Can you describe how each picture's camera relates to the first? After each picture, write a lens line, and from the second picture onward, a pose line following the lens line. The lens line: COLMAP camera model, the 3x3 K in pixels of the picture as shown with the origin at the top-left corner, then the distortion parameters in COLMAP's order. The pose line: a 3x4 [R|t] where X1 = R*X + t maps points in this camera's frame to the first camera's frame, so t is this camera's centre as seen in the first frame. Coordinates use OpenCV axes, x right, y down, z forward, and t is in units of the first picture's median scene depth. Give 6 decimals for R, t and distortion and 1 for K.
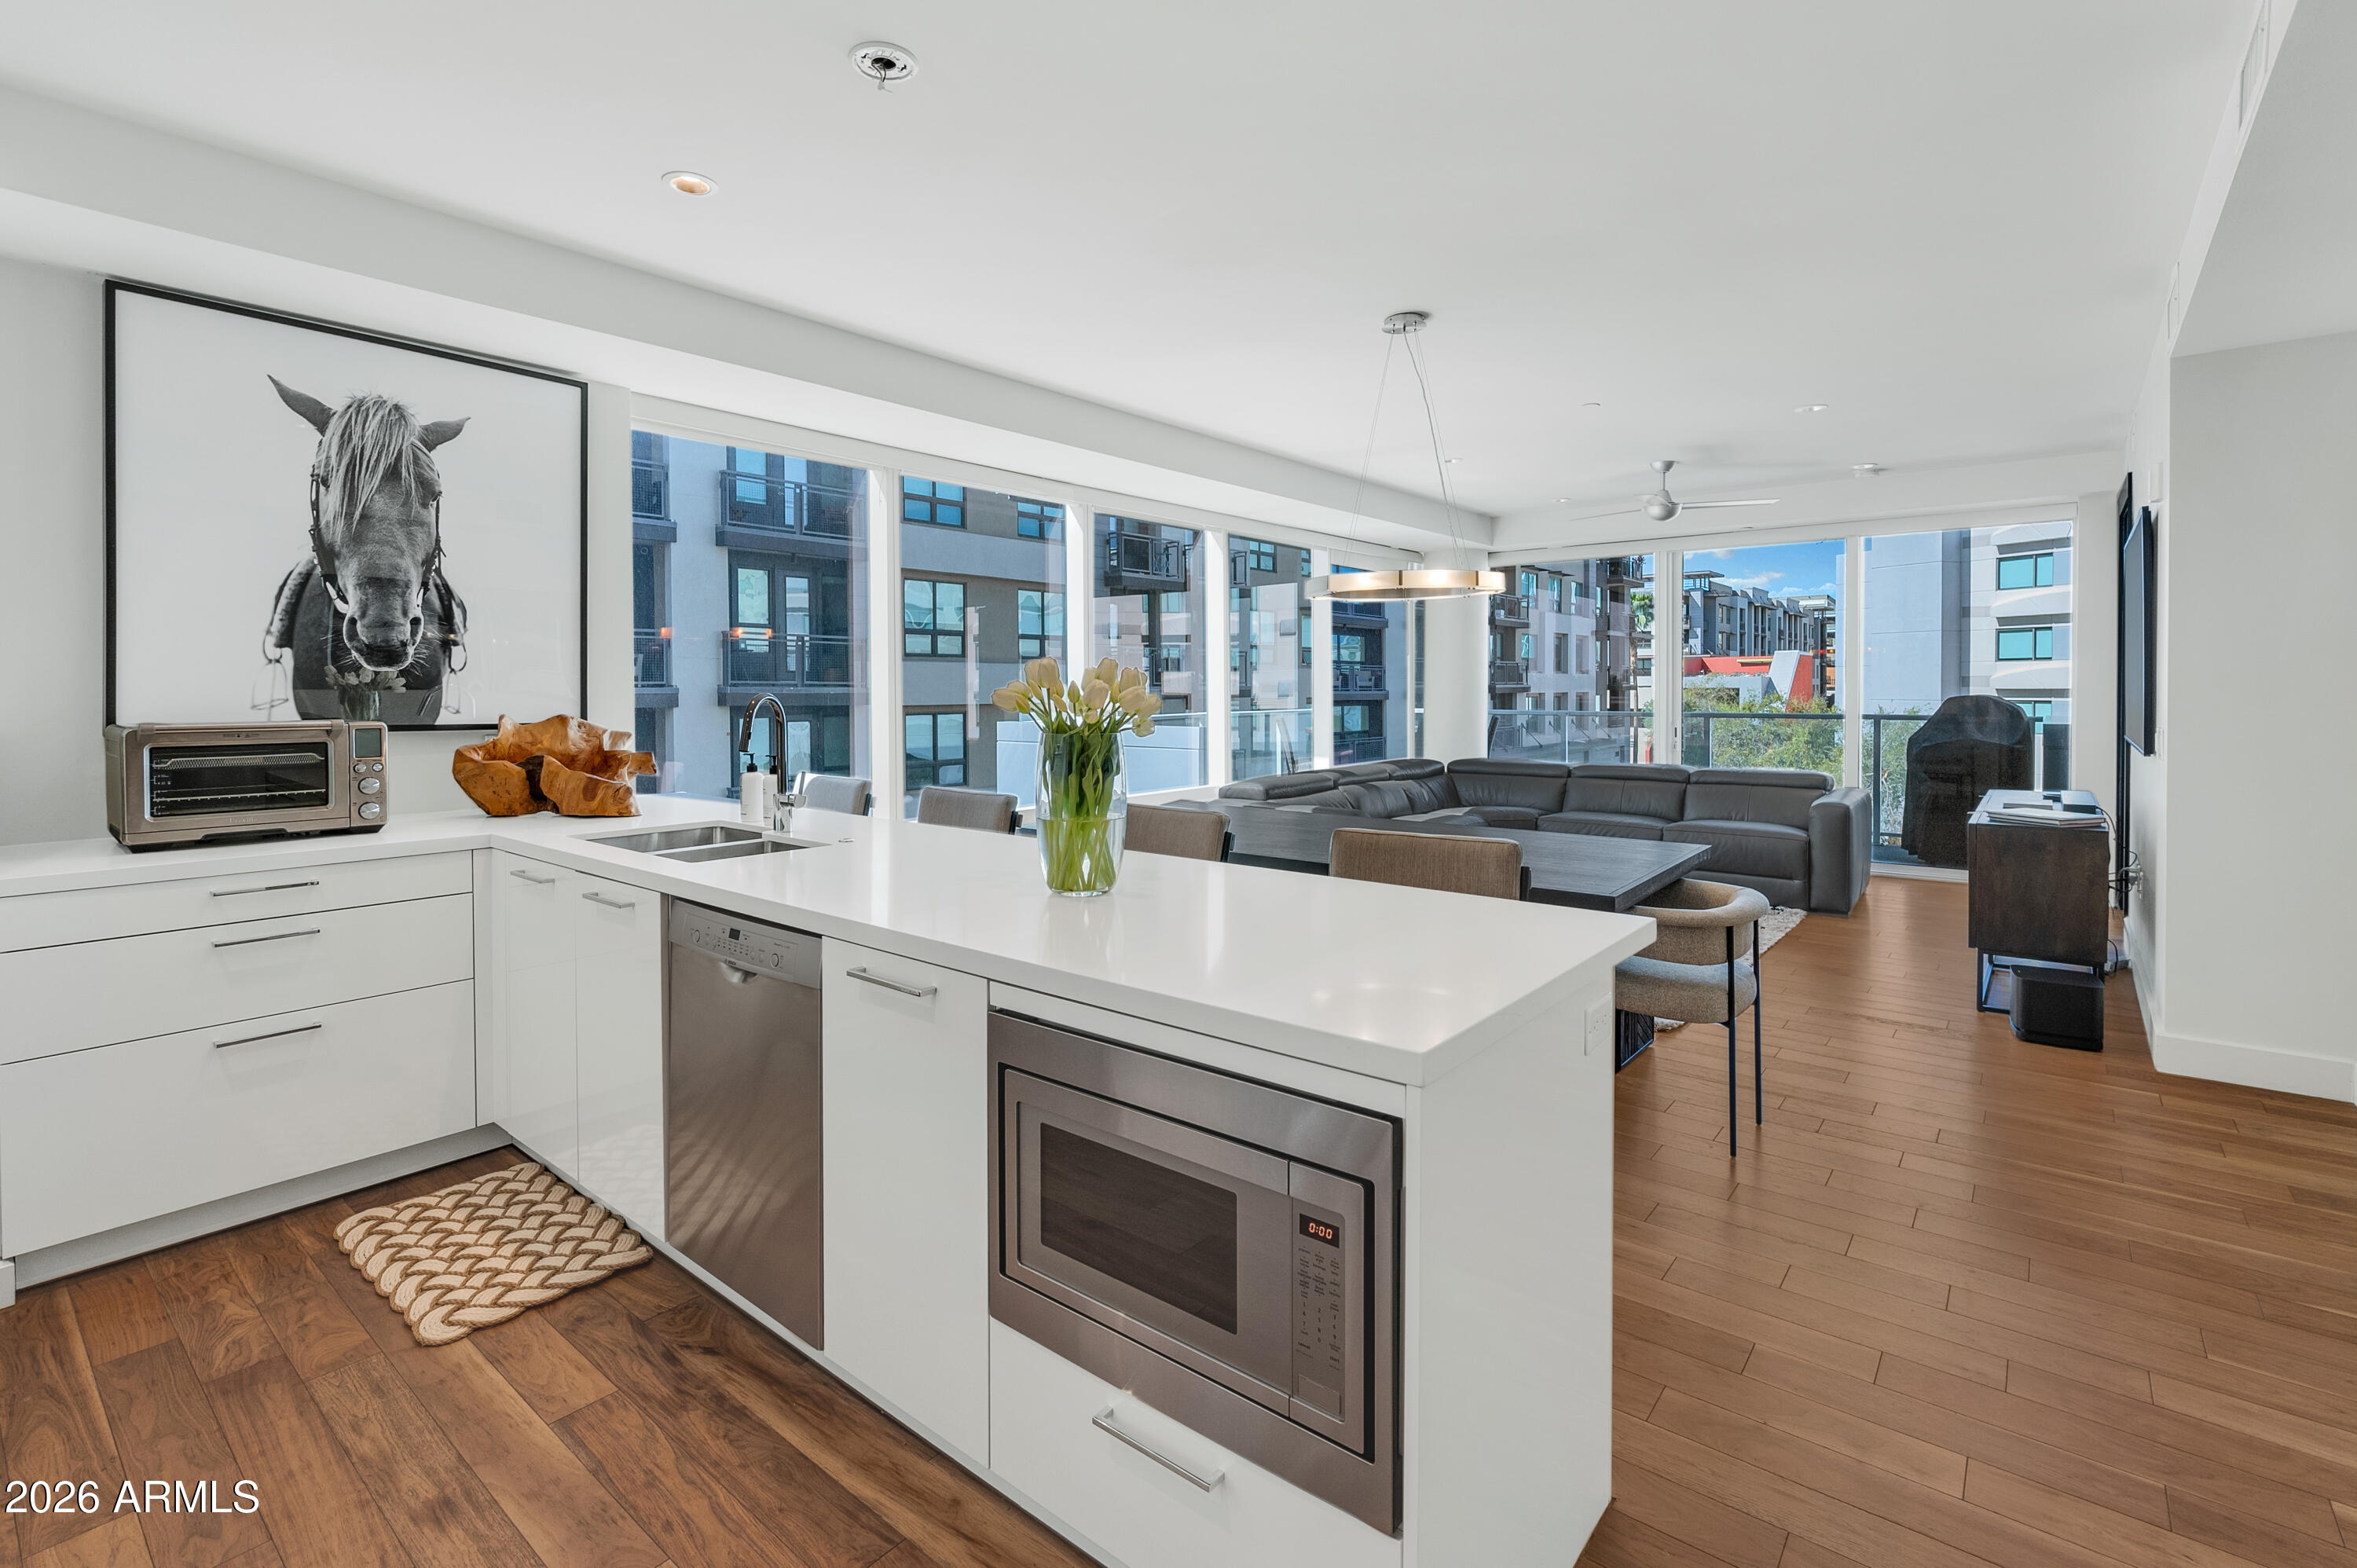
lens RADIAL K [[1072.0, 0, 1055.1], [0, 1072.0, 701.6], [0, 0, 1]] dist [-0.035673, 0.000474]
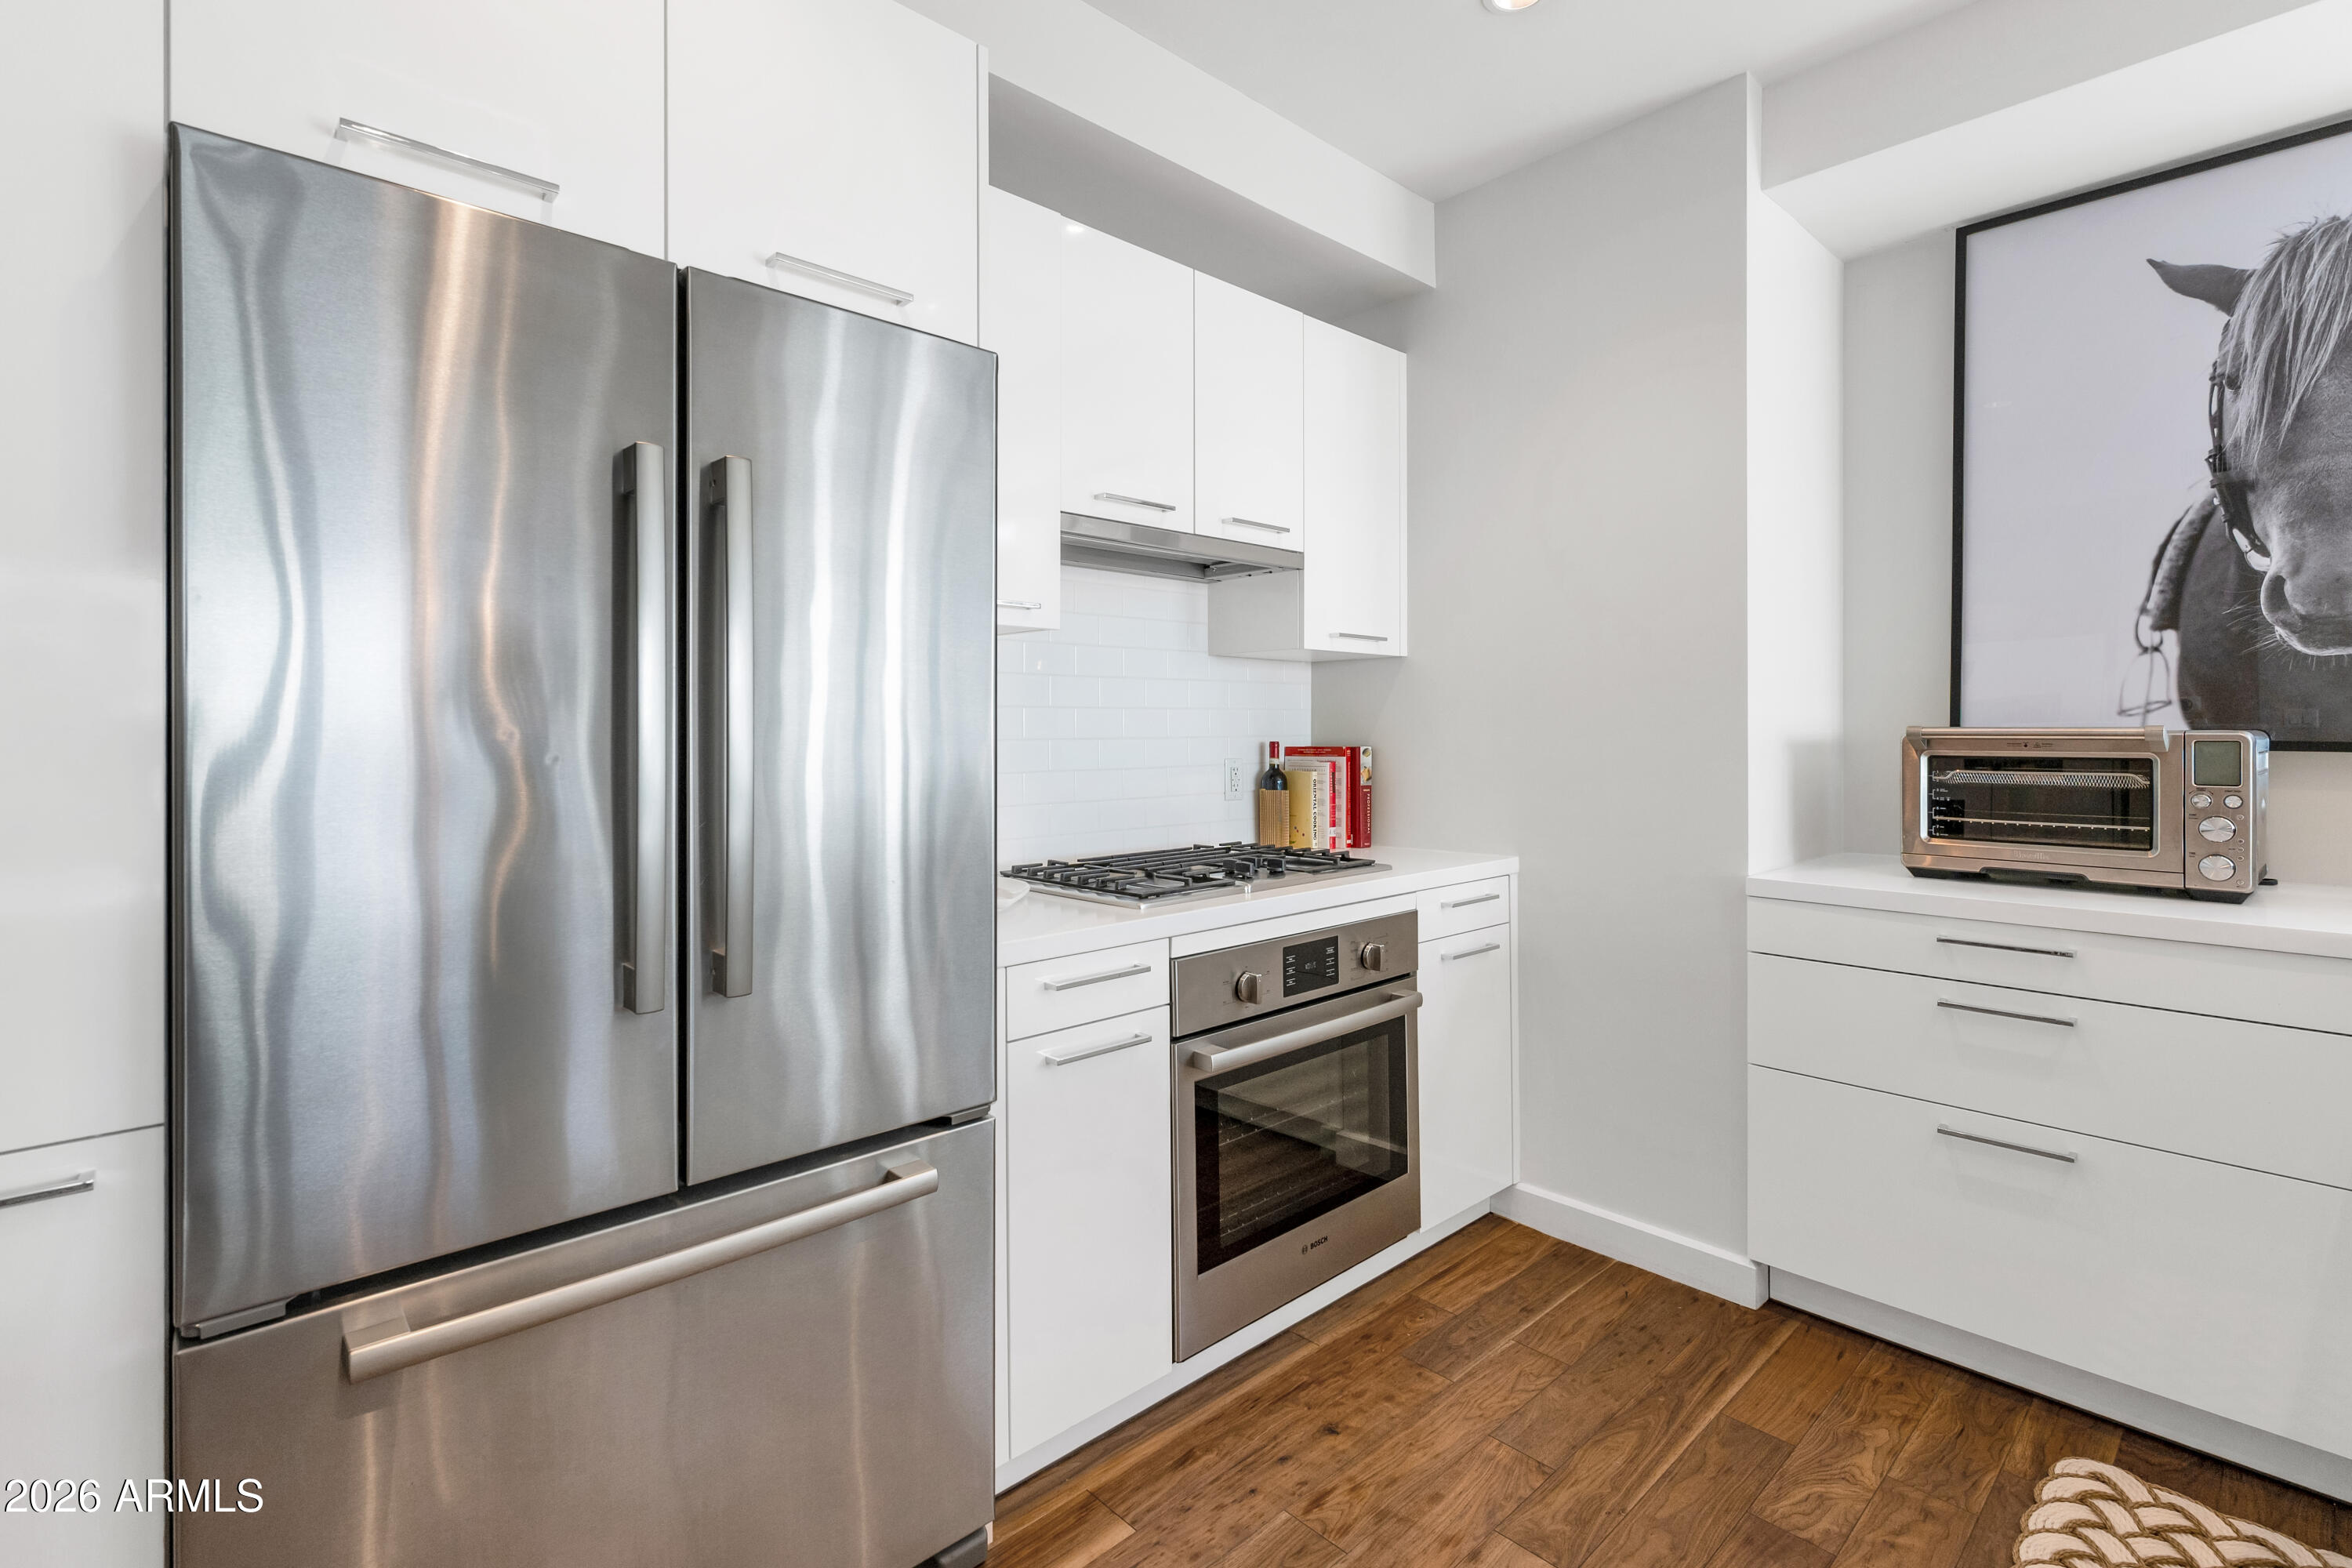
lens RADIAL K [[1084.9, 0, 1222.9], [0, 1084.9, 731.4], [0, 0, 1]] dist [-0.000641, -0.000303]
pose [[-0.042103, 0.008289, -0.999079, 0.037265], [-0.012518, 0.999883, 0.008823, 0.019930], [0.999035, 0.012878, -0.041994, 0.388035]]
